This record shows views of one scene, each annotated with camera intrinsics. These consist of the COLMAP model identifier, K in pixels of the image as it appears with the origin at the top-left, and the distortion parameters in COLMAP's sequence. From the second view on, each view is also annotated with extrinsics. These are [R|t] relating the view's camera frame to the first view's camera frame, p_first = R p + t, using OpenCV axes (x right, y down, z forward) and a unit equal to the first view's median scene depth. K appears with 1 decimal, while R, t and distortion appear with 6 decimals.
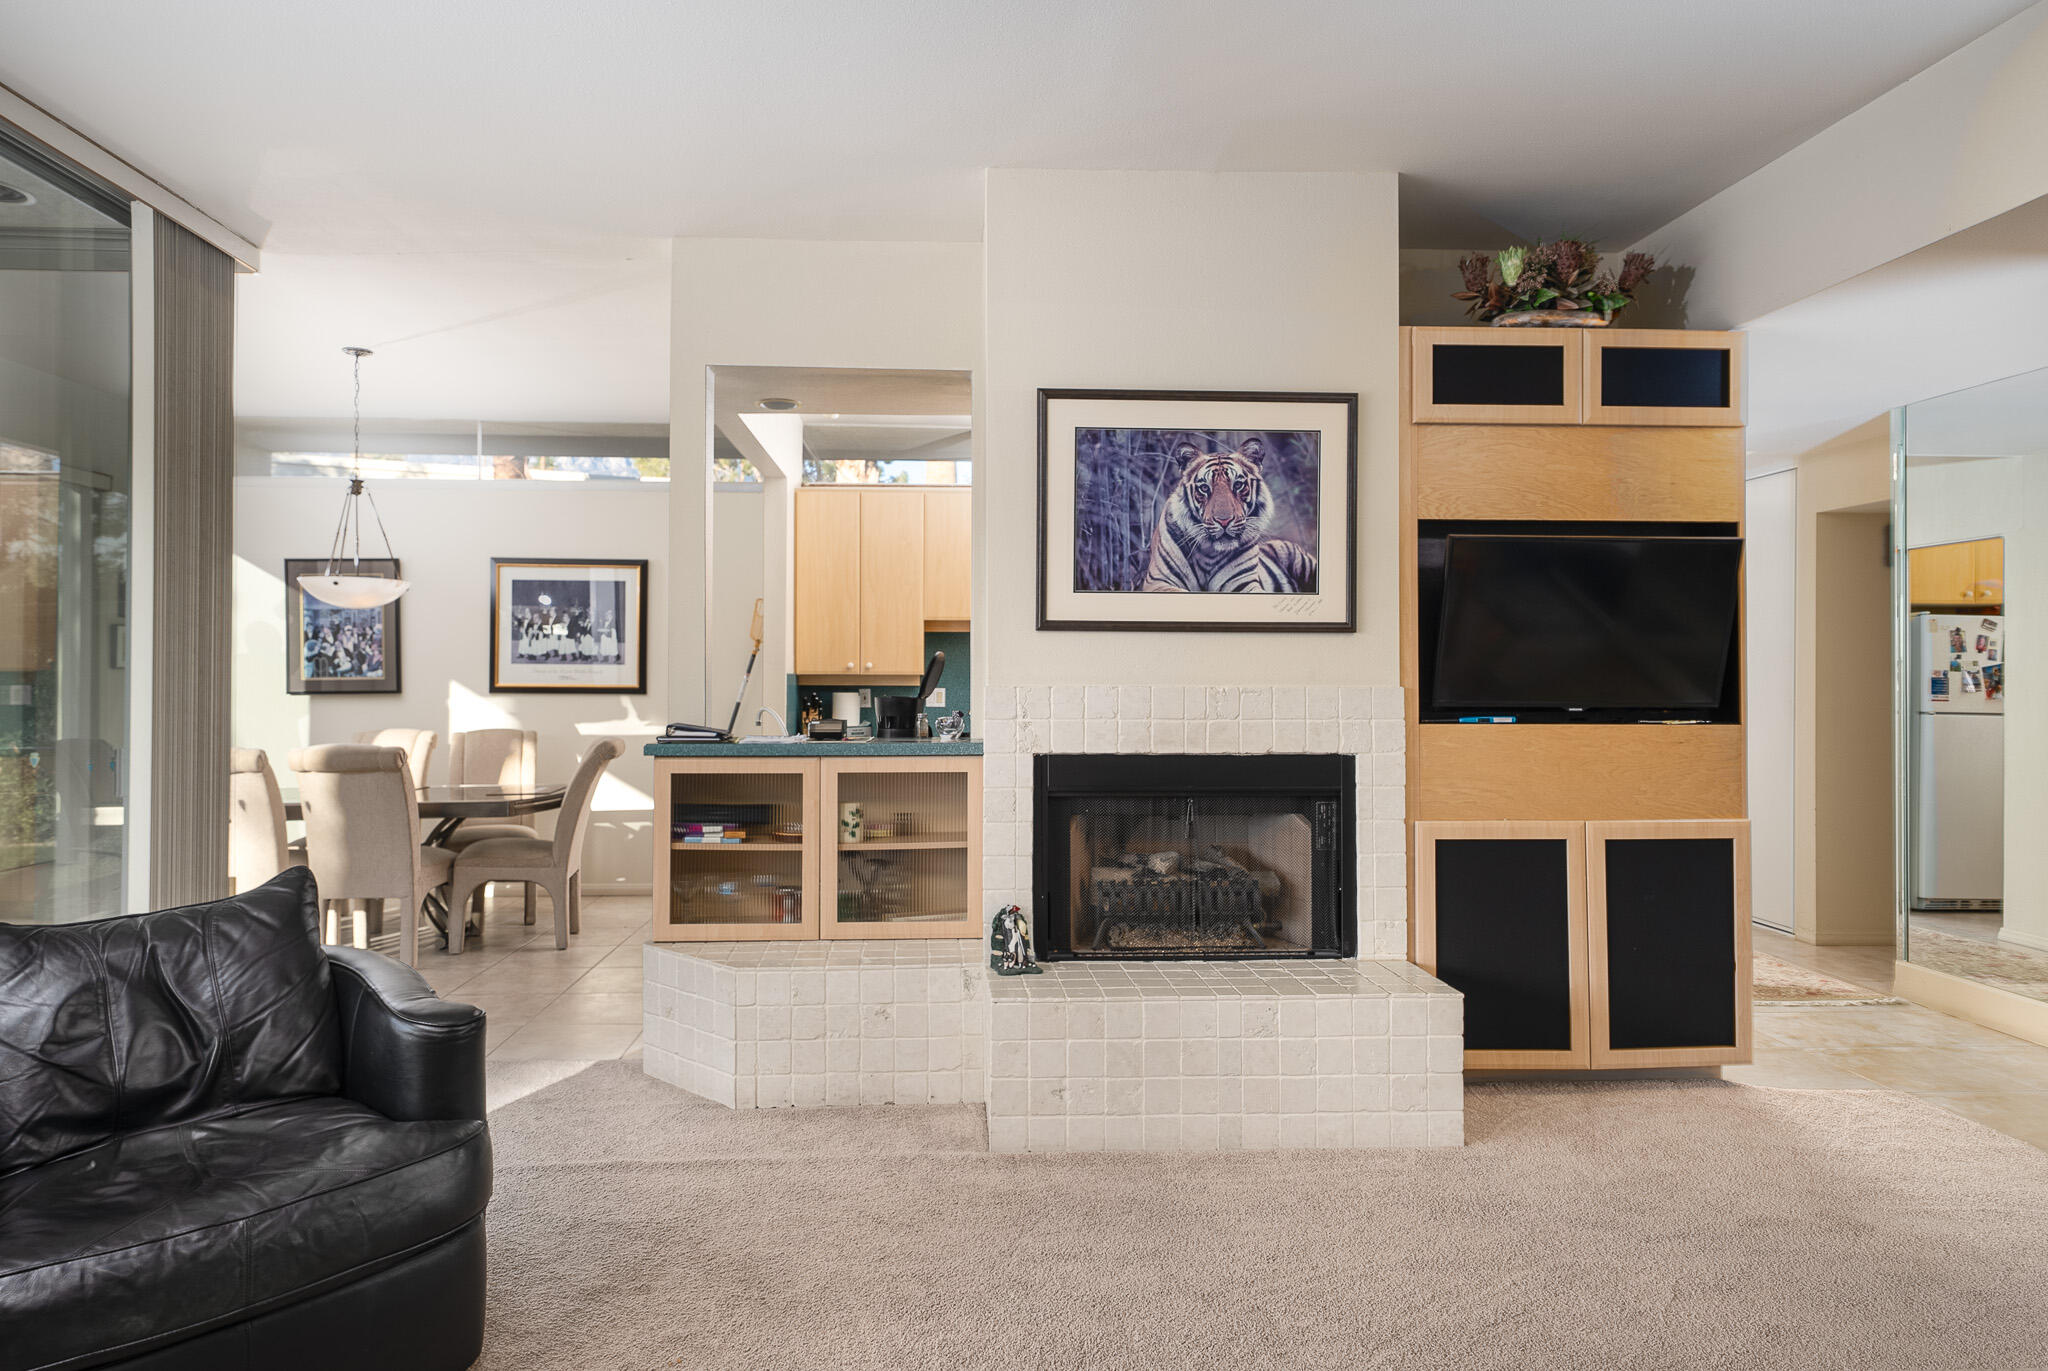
lens RADIAL K [[1172.6, 0, 1022.2], [0, 1172.6, 676.0], [0, 0, 1]] dist [0.017562, 0.002372]
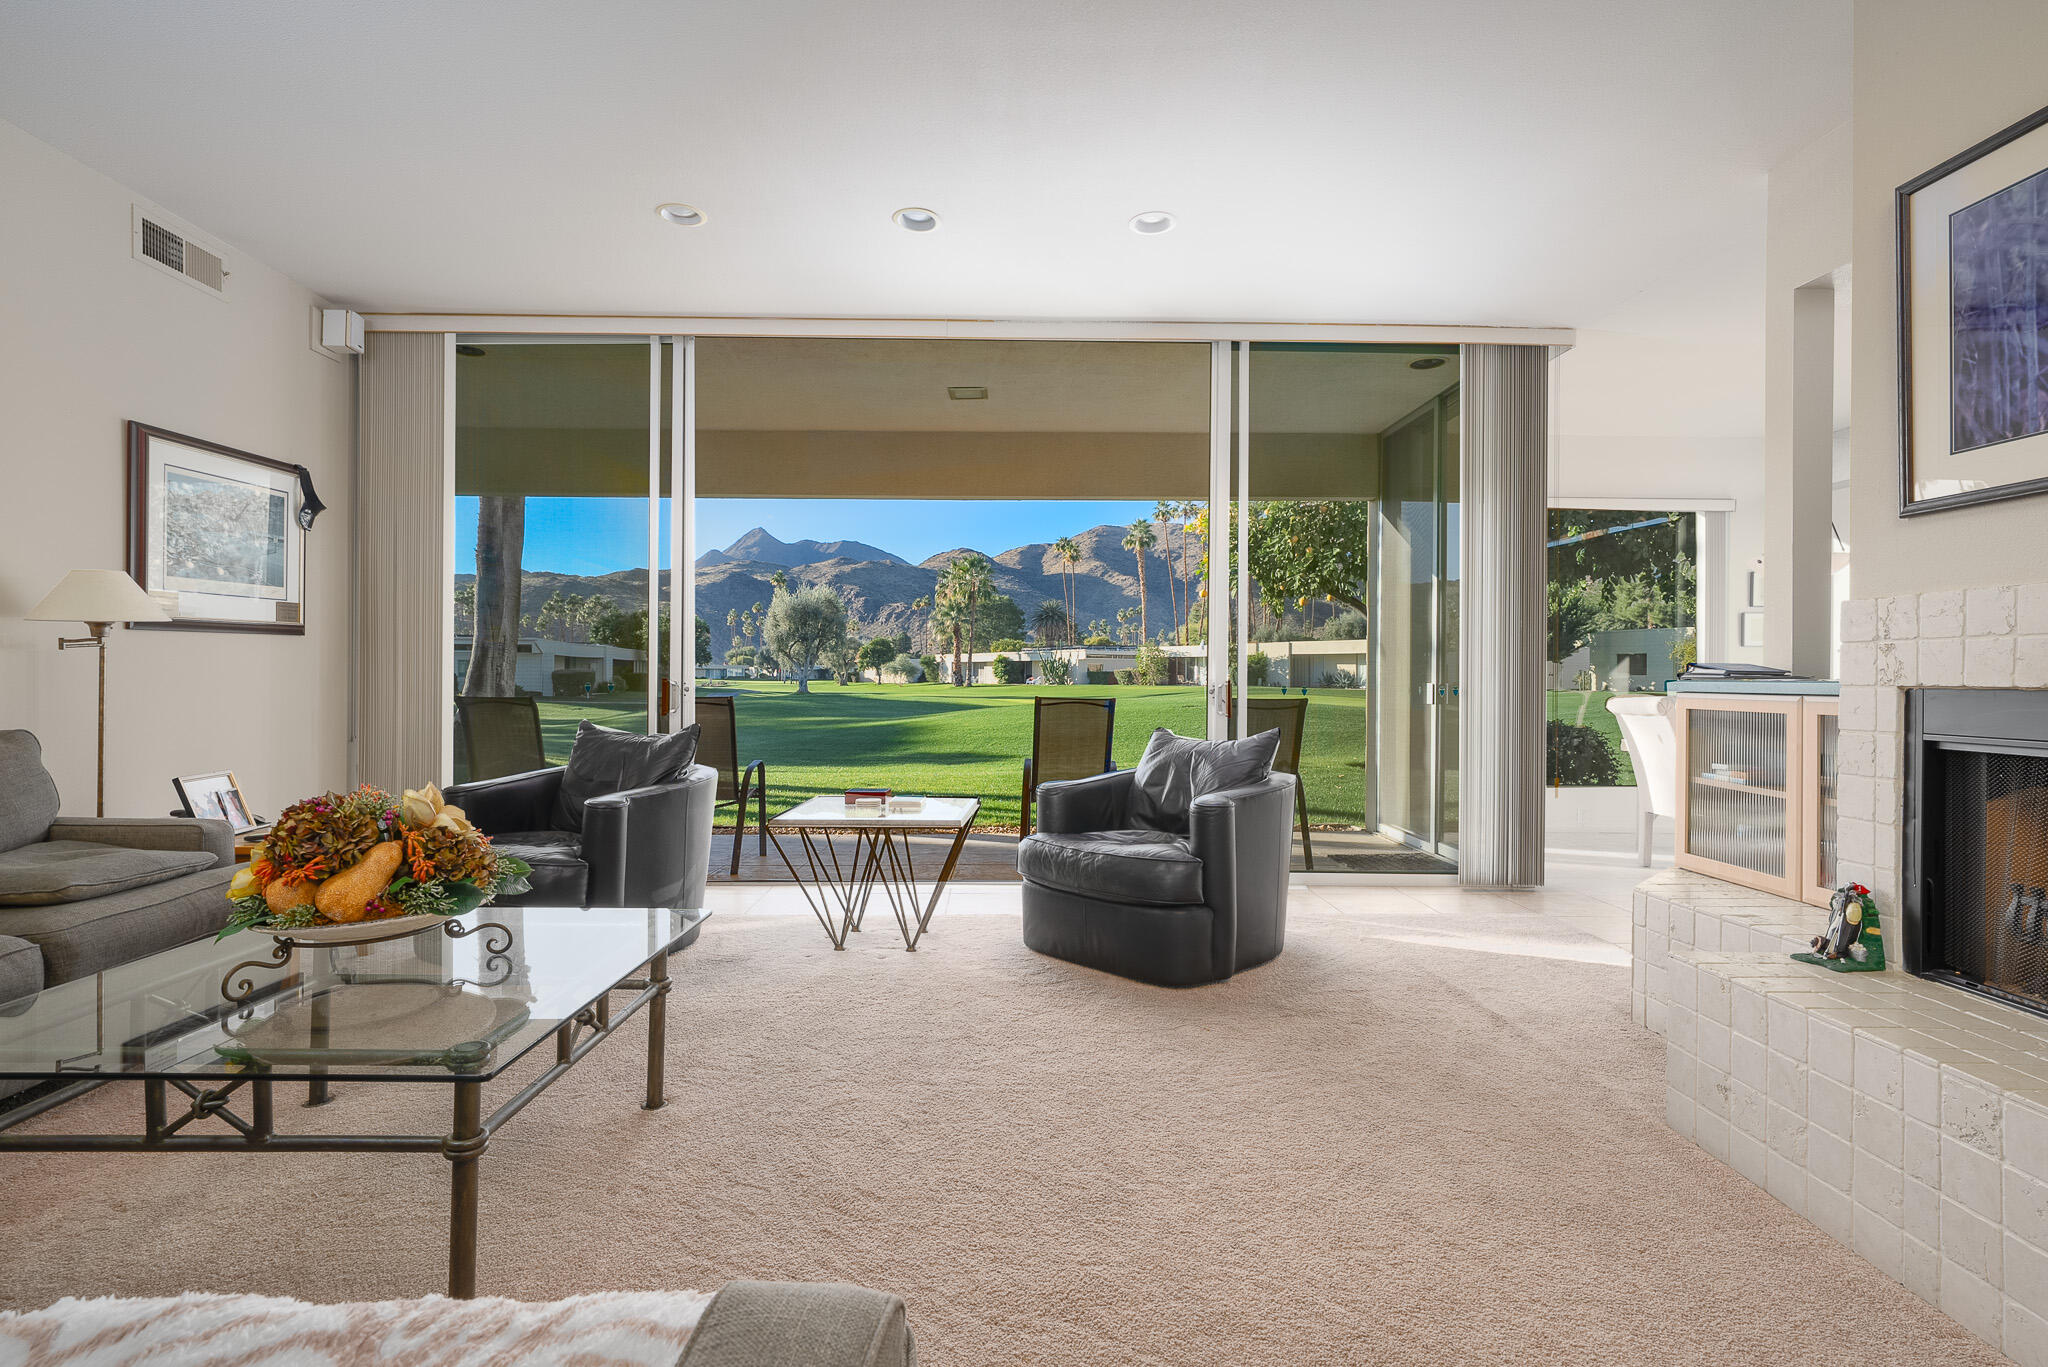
lens RADIAL K [[984.7, 0, 1031.7], [0, 984.7, 684.1], [0, 0, 1]] dist [-0.019359, 0.000220]
pose [[-0.043826, -0.000357, -0.999039, 0.634457], [0.009167, 0.999958, -0.000759, 0.059041], [0.998997, -0.009192, -0.043821, 0.482400]]
